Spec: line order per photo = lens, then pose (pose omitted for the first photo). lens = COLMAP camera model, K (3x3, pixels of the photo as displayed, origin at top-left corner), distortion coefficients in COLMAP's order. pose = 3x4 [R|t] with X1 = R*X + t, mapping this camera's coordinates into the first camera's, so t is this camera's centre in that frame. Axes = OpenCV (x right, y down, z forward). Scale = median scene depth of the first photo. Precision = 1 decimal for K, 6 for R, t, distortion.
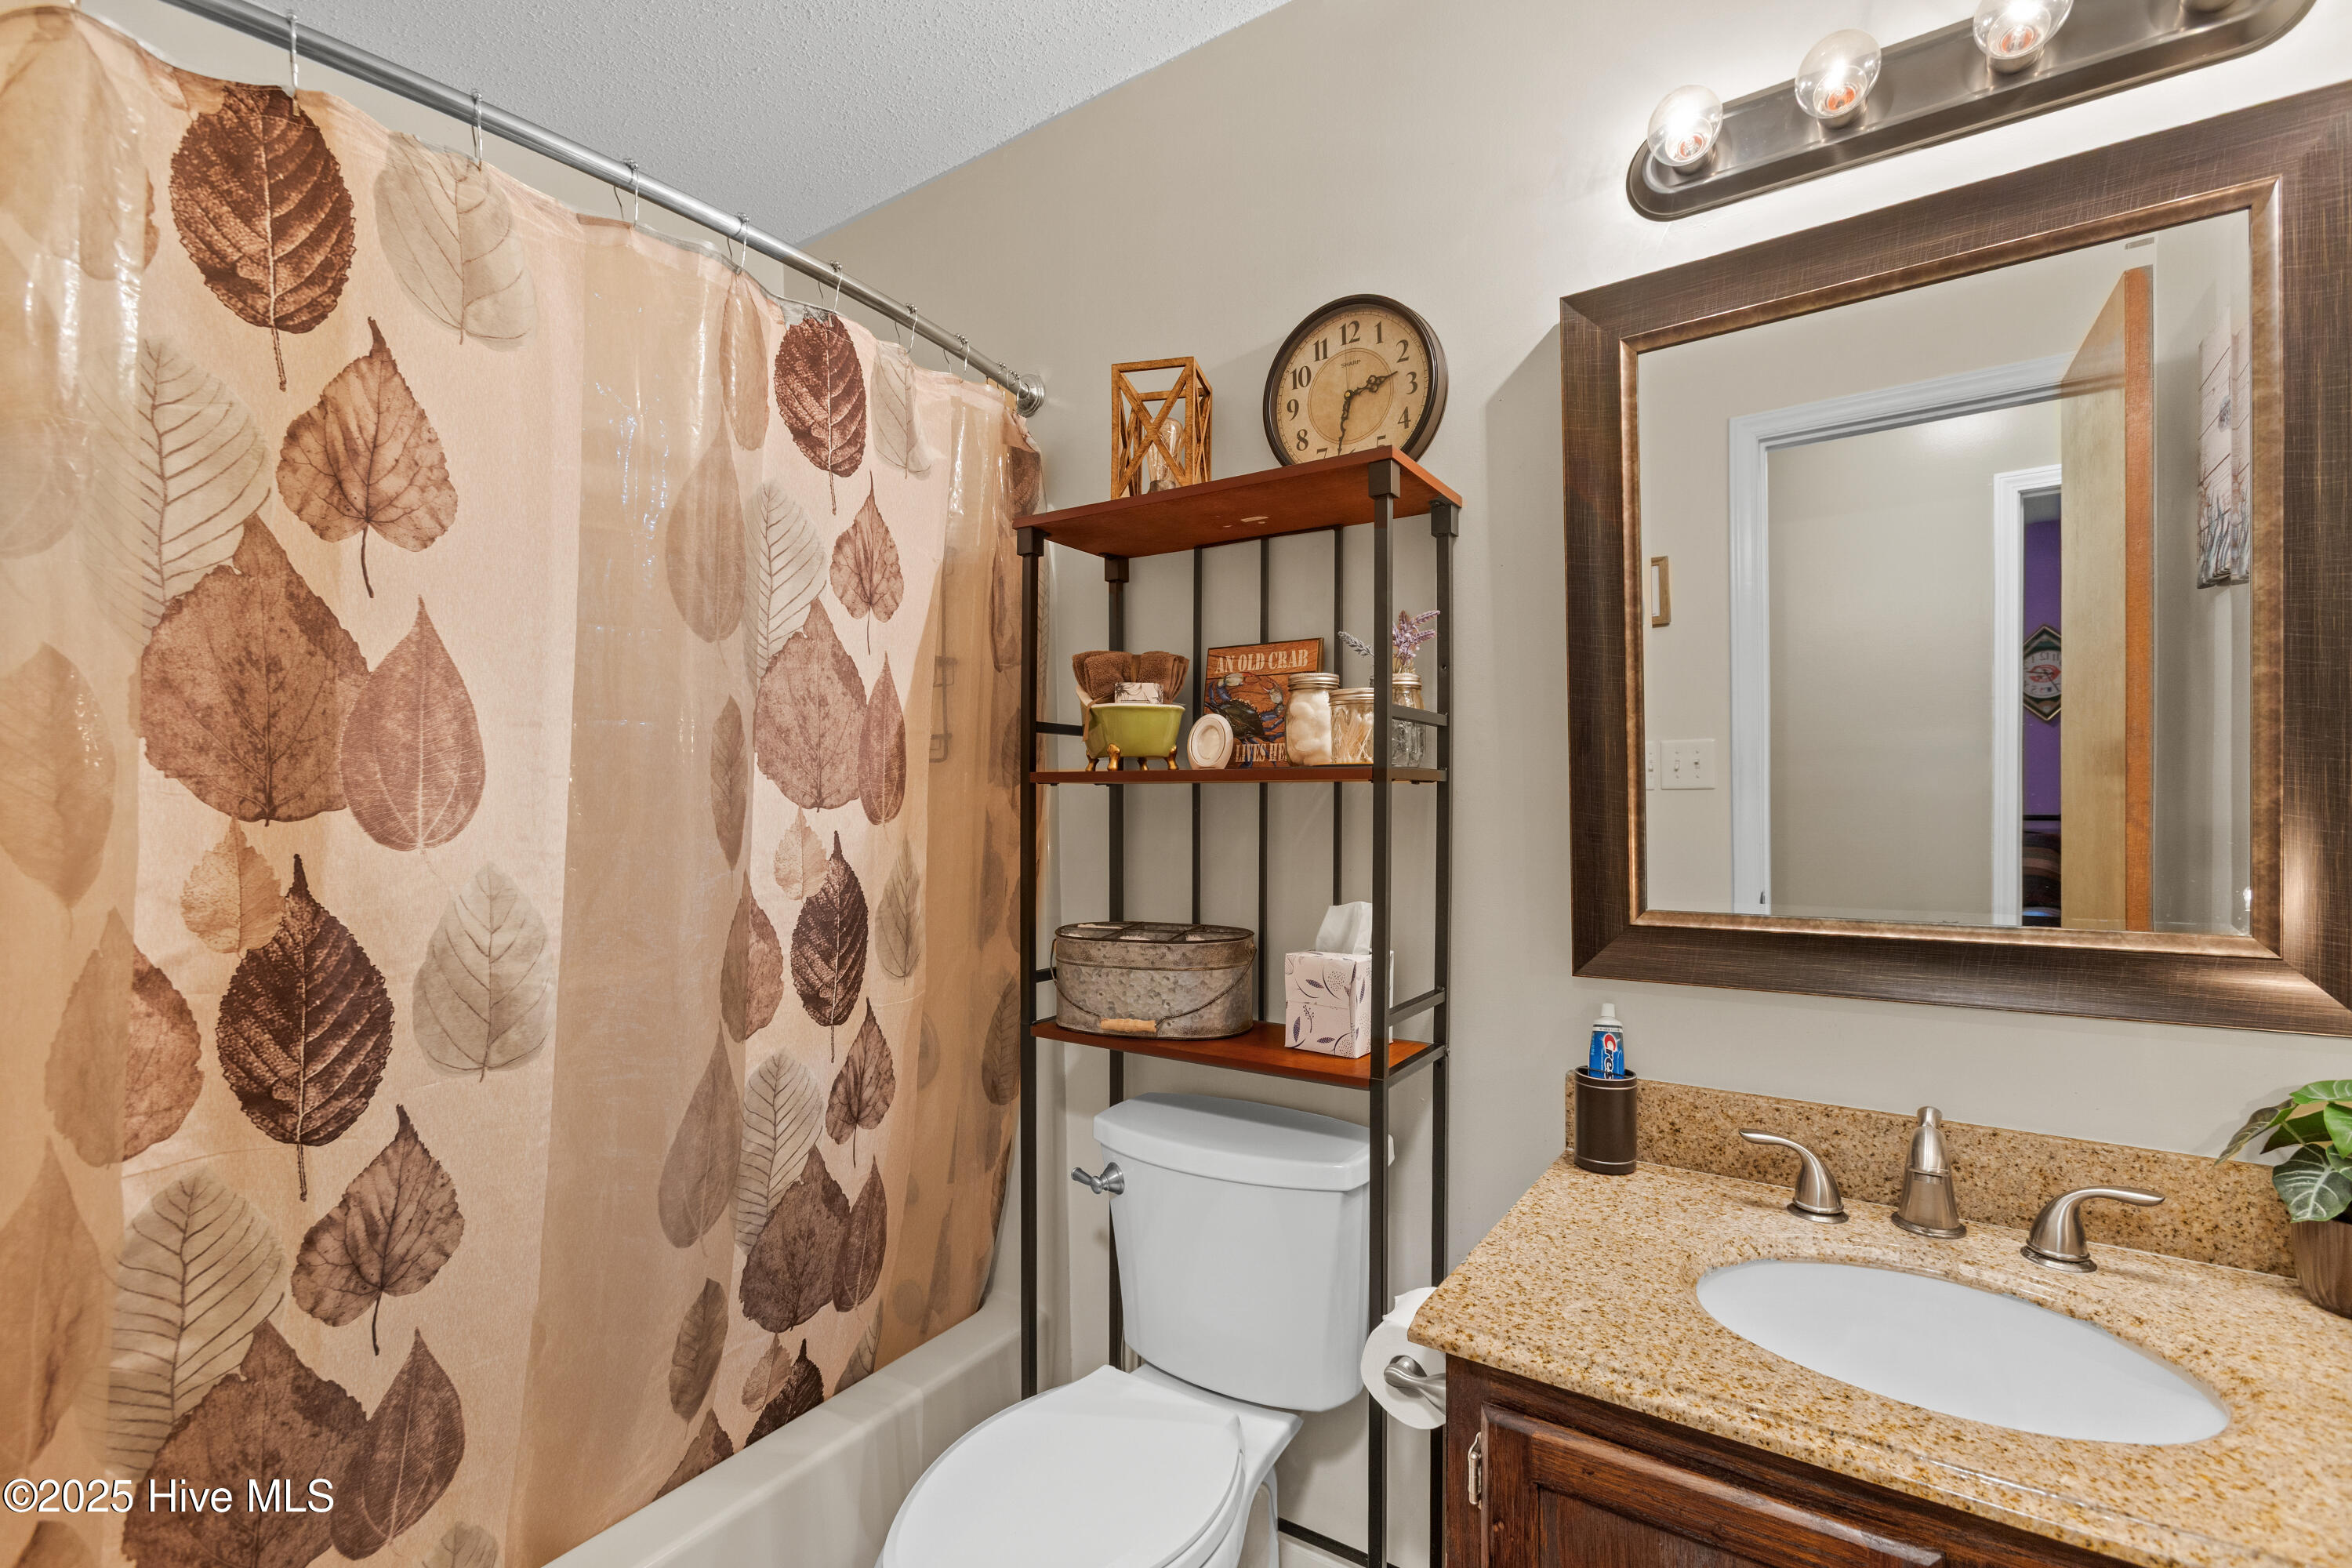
lens RADIAL K [[1084.1, 0, 1180.5], [0, 1084.1, 787.6], [0, 0, 1]] dist [-0.001287, -0.000218]
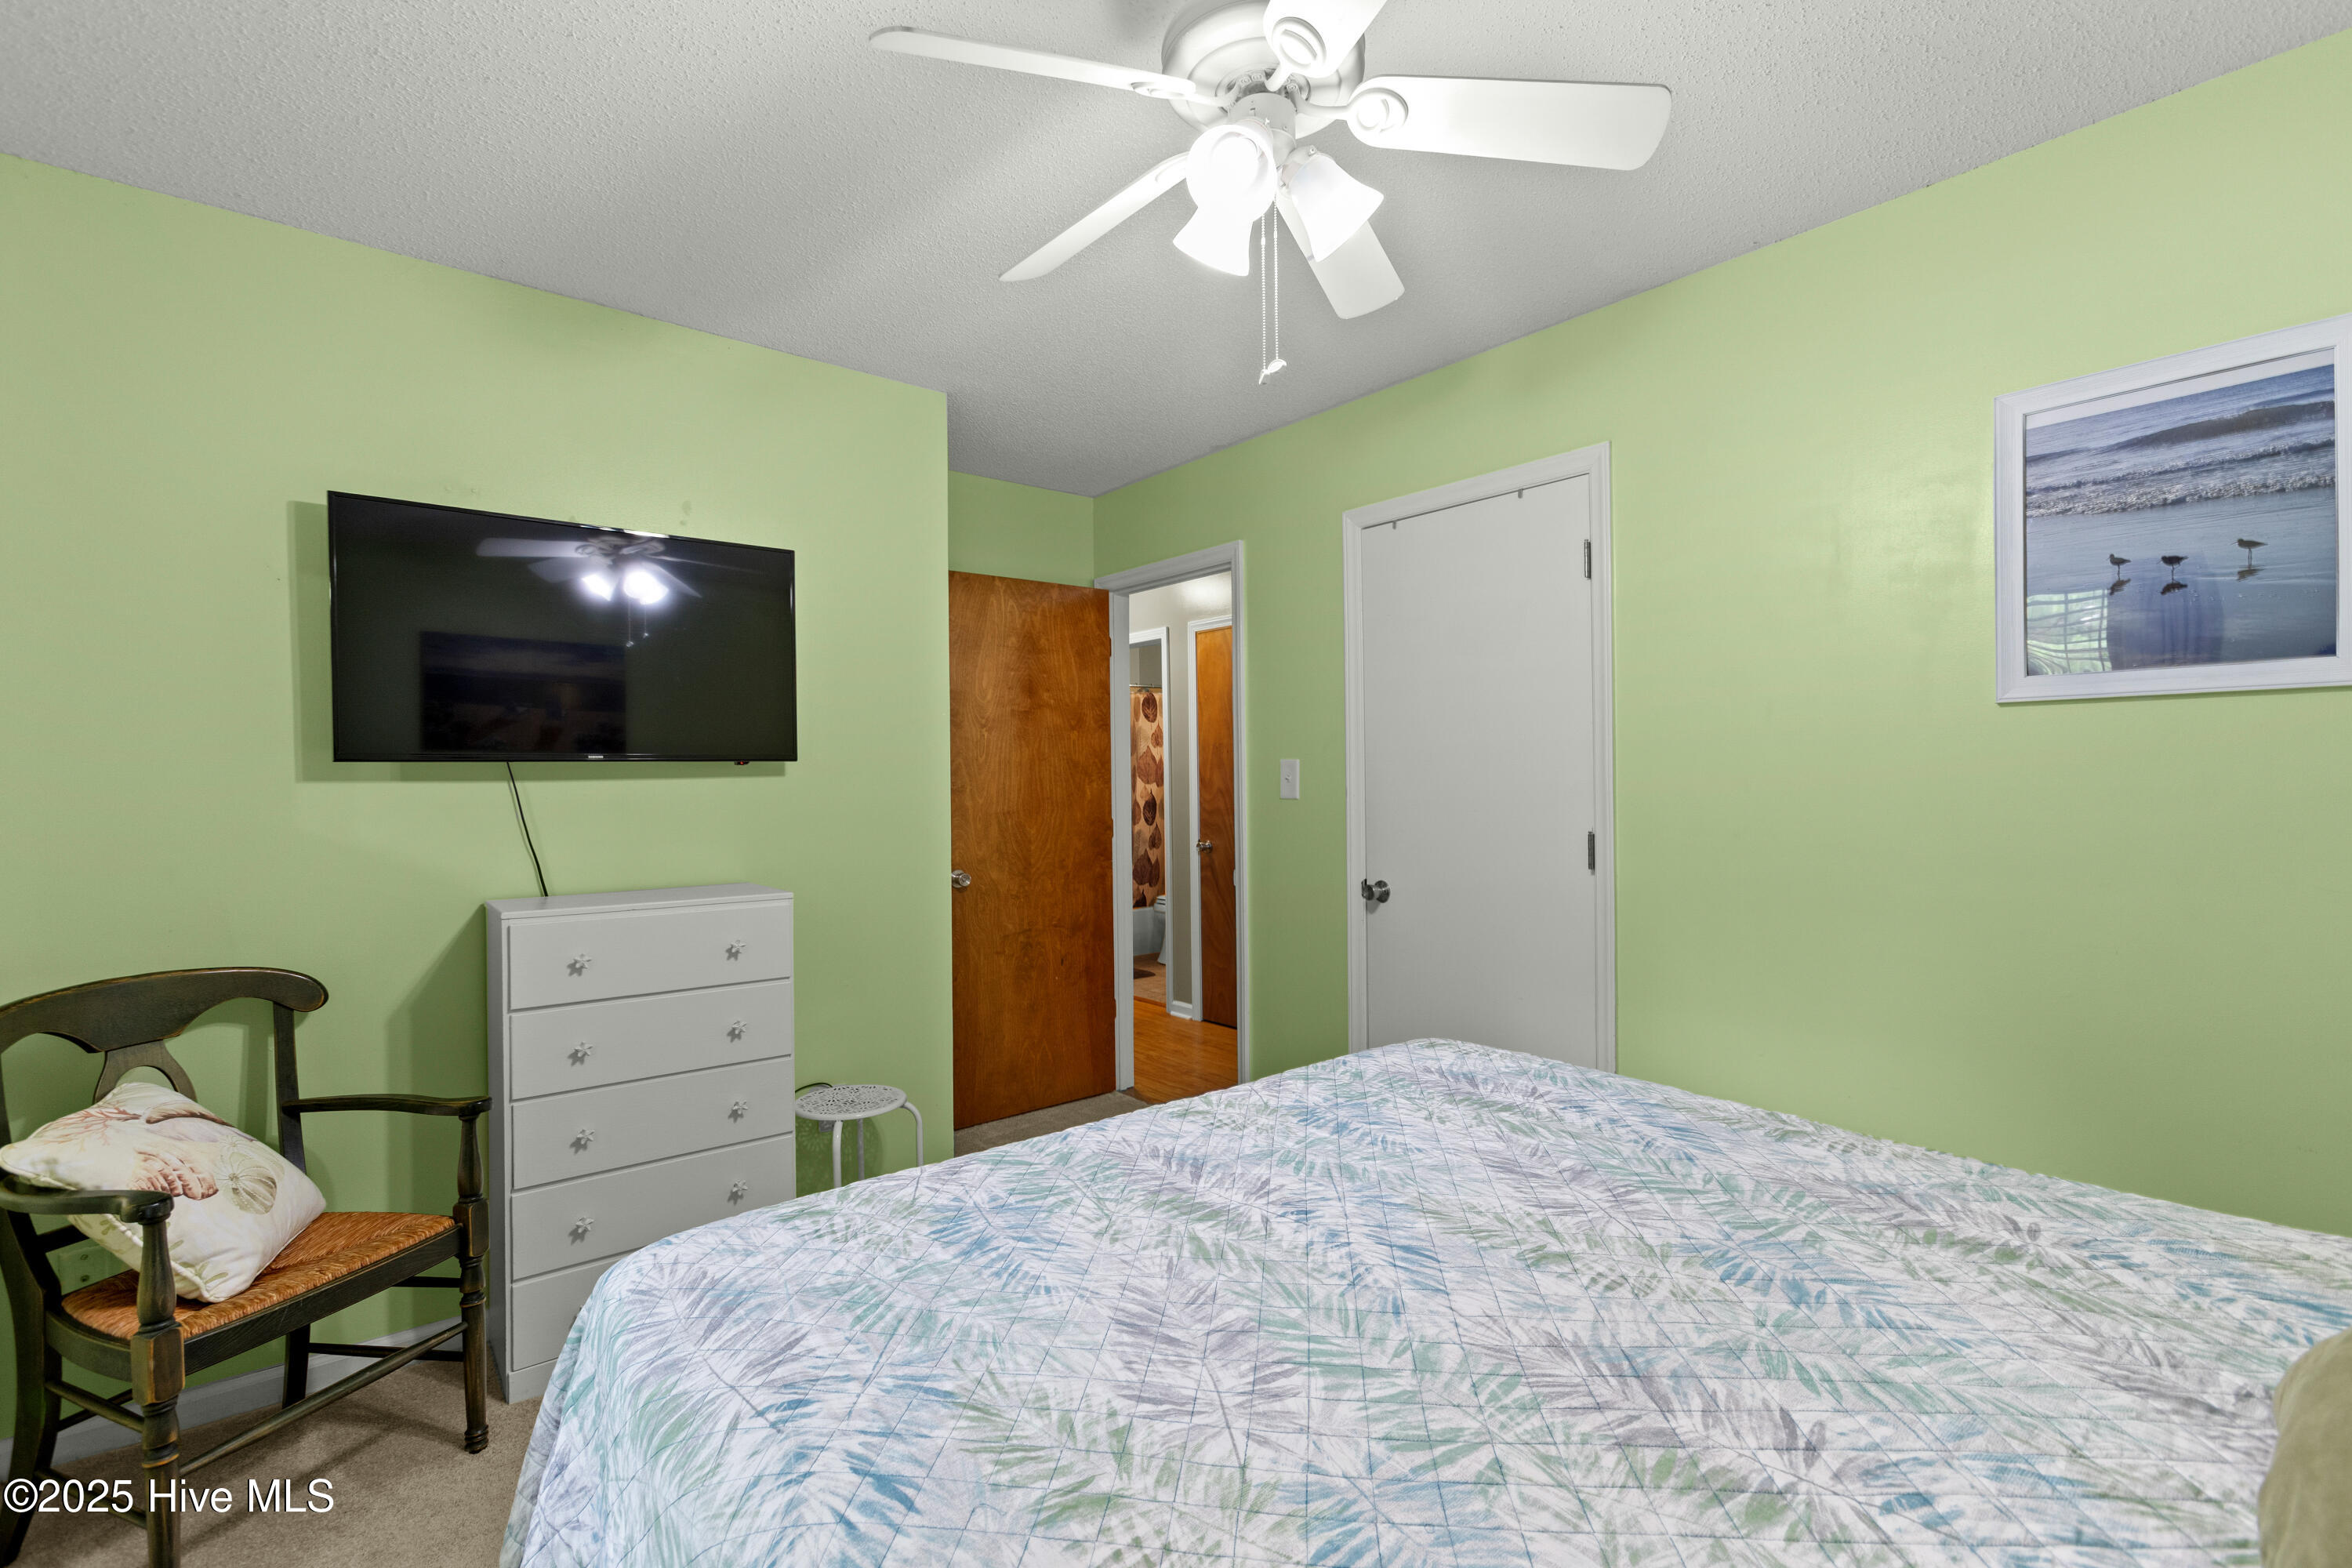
lens RADIAL K [[1084.1, 0, 1176.2], [0, 1084.1, 782.0], [0, 0, 1]] dist [-0.001287, -0.000218]
pose [[0.971084, 0.011954, -0.238437, 1.073324], [-0.010374, 0.999915, 0.007877, -0.034547], [0.238511, -0.005175, 0.971126, -4.150537]]
